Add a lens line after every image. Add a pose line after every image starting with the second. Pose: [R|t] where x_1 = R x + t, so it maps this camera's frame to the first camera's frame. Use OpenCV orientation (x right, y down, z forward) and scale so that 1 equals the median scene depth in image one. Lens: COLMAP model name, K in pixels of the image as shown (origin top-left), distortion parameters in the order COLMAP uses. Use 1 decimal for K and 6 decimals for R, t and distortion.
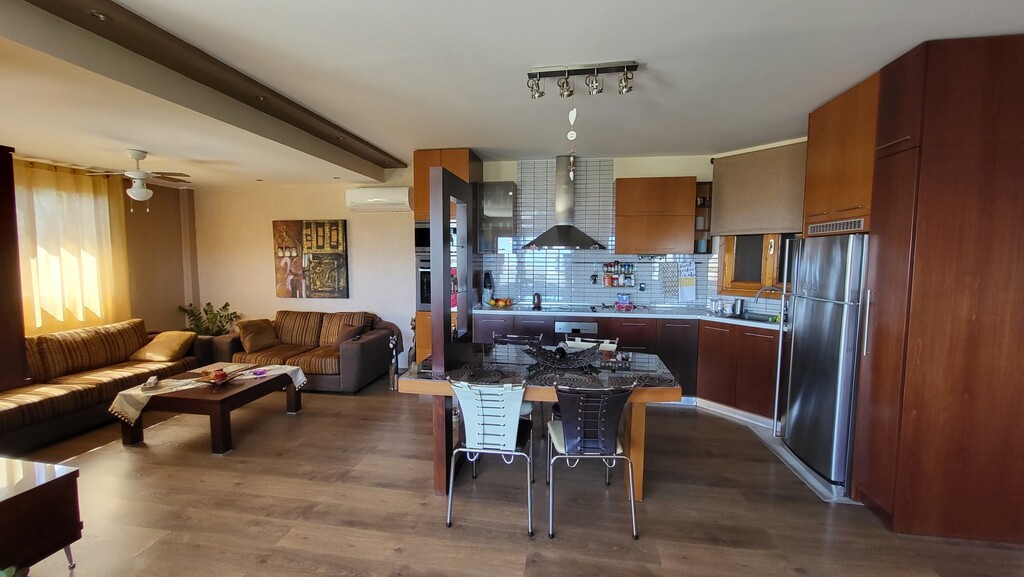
lens RADIAL K [[401.9, 0, 505.8], [0, 401.9, 286.0], [0, 0, 1]] dist [0.000020, -0.000014]
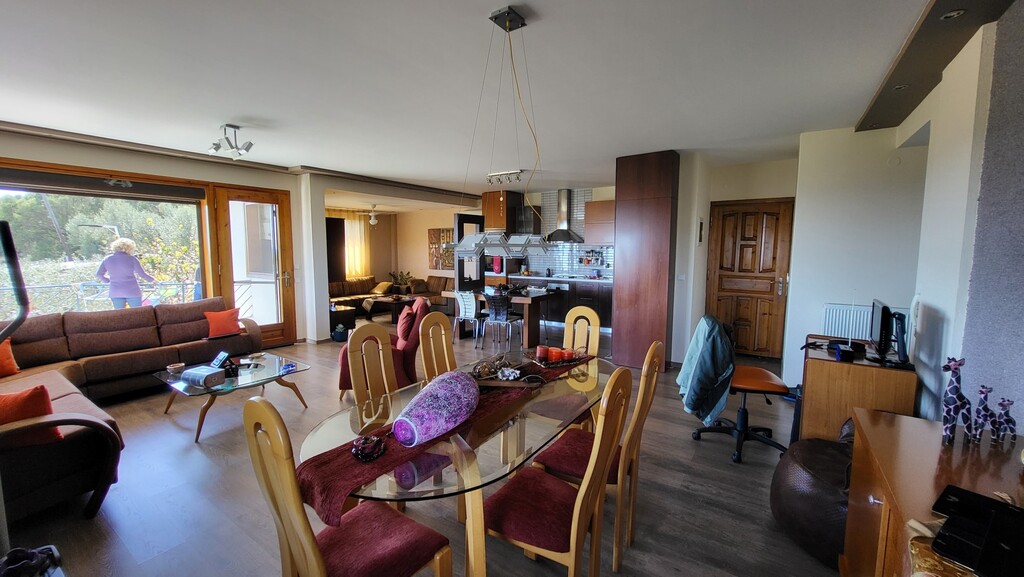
lens RADIAL K [[401.9, 0, 505.8], [0, 401.9, 286.0], [0, 0, 1]] dist [0.000020, -0.000014]
pose [[0.904291, 0.037937, -0.425228, 0.669165], [-0.029806, 0.999224, 0.025760, 0.056368], [0.425876, -0.010620, 0.904719, -0.669933]]
